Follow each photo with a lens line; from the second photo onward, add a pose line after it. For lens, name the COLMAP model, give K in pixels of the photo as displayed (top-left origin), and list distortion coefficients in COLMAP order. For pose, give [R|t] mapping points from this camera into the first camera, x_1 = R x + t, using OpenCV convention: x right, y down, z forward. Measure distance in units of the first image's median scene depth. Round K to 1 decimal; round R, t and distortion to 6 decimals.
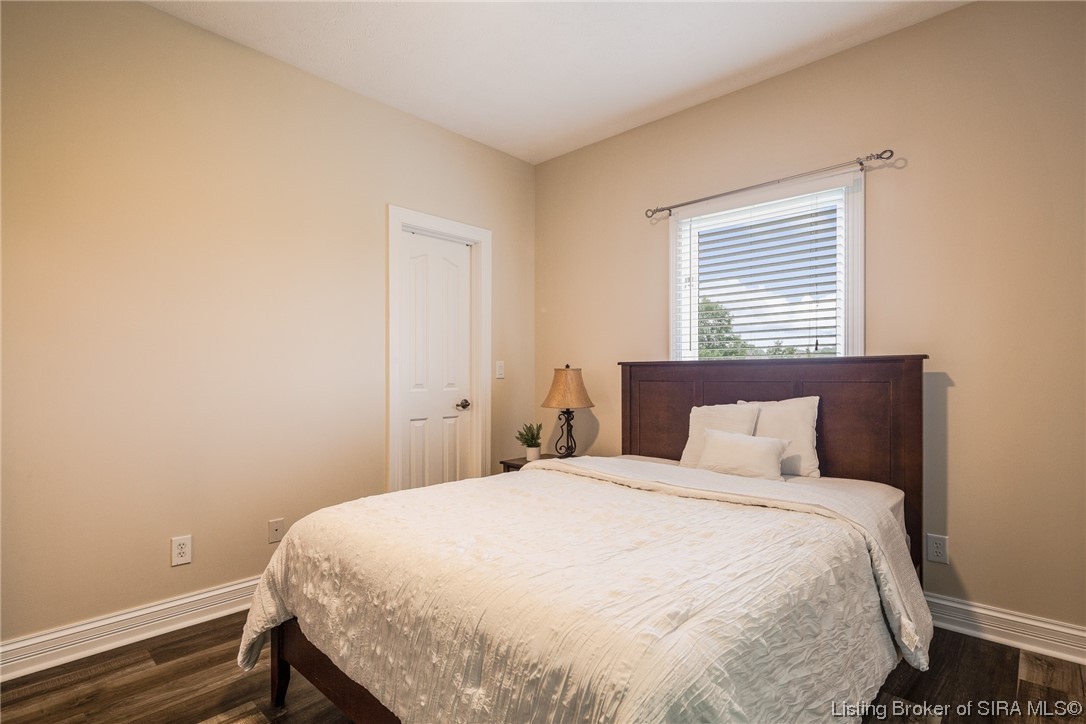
lens RADIAL K [[530.3, 0, 538.2], [0, 530.3, 366.9], [0, 0, 1]] dist [0.002507, -0.002852]
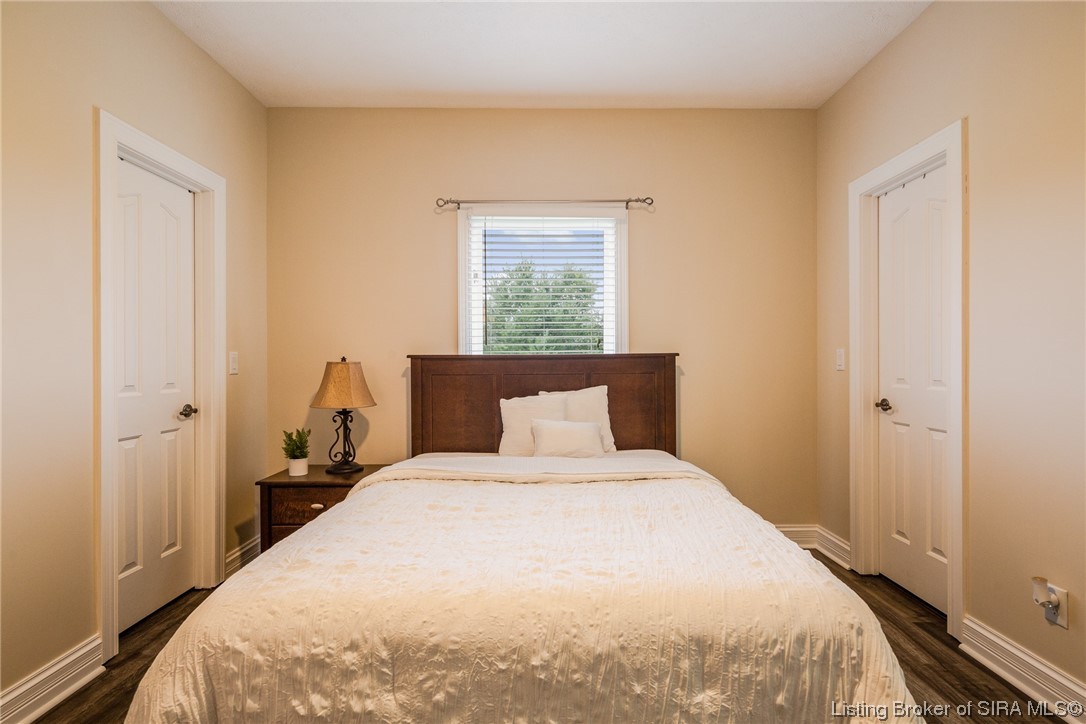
lens RADIAL K [[542.8, 0, 529.3], [0, 542.8, 356.8], [0, 0, 1]] dist [-0.000431, -0.000948]
pose [[0.724598, 0.003657, 0.689162, -0.445300], [-0.006846, 0.999975, 0.001892, -0.011820], [-0.689138, -0.006089, 0.724605, 0.204575]]
